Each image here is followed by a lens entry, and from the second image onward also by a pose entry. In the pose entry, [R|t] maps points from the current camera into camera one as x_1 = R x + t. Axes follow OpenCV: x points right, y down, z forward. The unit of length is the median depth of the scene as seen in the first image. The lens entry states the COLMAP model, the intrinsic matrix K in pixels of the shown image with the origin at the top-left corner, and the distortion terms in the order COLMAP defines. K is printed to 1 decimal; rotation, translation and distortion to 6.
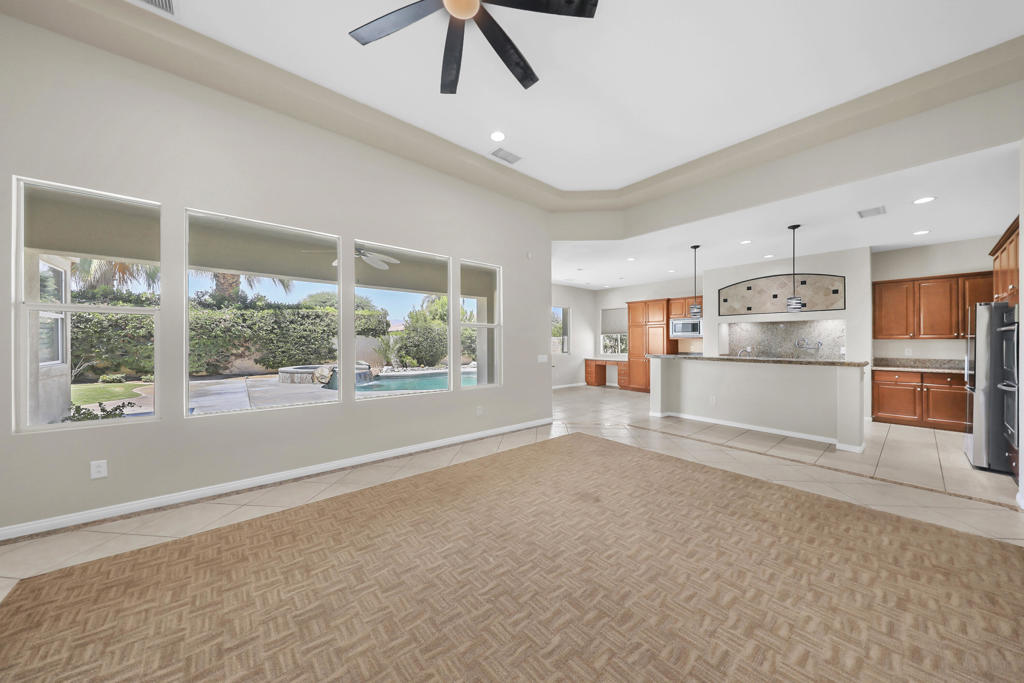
lens RADIAL K [[335.8, 0, 522.1], [0, 335.8, 342.3], [0, 0, 1]] dist [-0.000739, -0.000630]
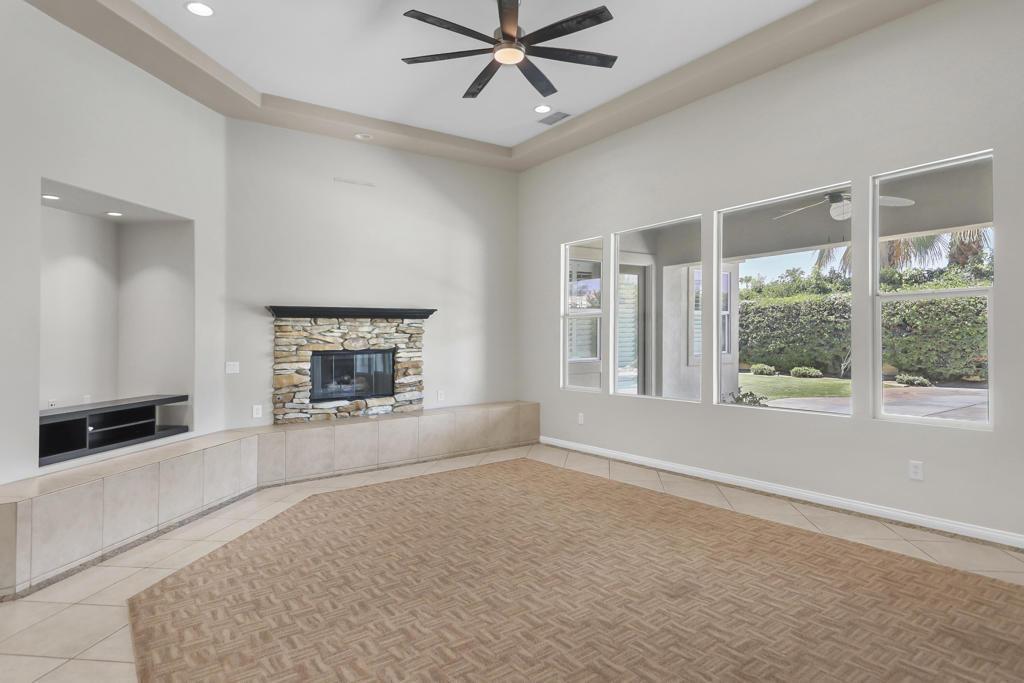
lens RADIAL K [[566.8, 0, 520.6], [0, 566.8, 335.9], [0, 0, 1]] dist [0.015173, -0.000439]
pose [[-0.066413, -0.005830, -0.997775, 0.852967], [0.017264, 0.999827, -0.006991, 0.001232], [0.997643, -0.017690, -0.066301, 0.534870]]
